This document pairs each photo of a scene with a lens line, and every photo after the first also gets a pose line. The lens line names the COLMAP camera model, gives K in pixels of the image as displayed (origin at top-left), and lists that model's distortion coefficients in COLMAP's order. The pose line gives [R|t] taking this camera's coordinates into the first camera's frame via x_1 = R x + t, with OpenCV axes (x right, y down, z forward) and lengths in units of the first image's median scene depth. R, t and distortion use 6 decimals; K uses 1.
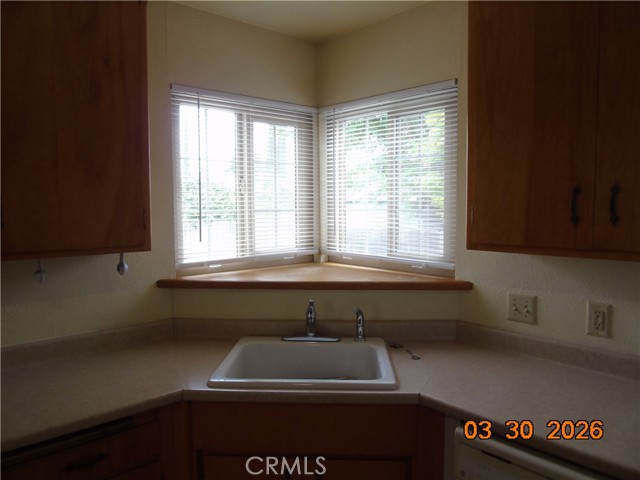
lens RADIAL K [[471.0, 0, 319.4], [0, 471.0, 237.6], [0, 0, 1]] dist [-0.051517, 0.031730]
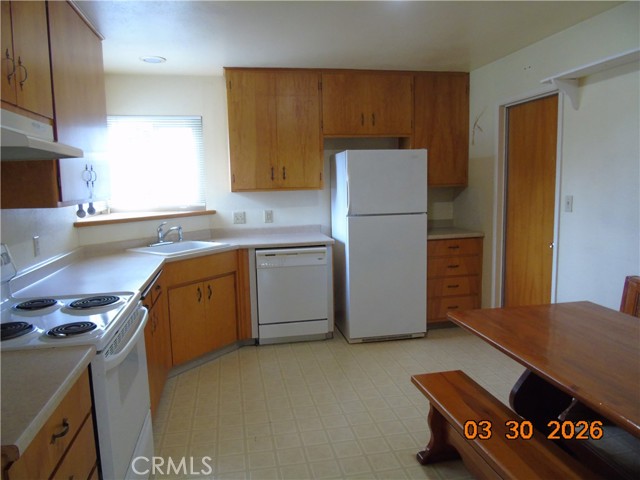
lens RADIAL K [[471.0, 0, 319.9], [0, 471.0, 239.7], [0, 0, 1]] dist [-0.051517, 0.031730]
pose [[0.521593, -0.118788, 0.844885, -1.514575], [0.074208, 0.992824, 0.093775, 0.072762], [-0.849961, 0.013784, 0.526665, -0.674218]]
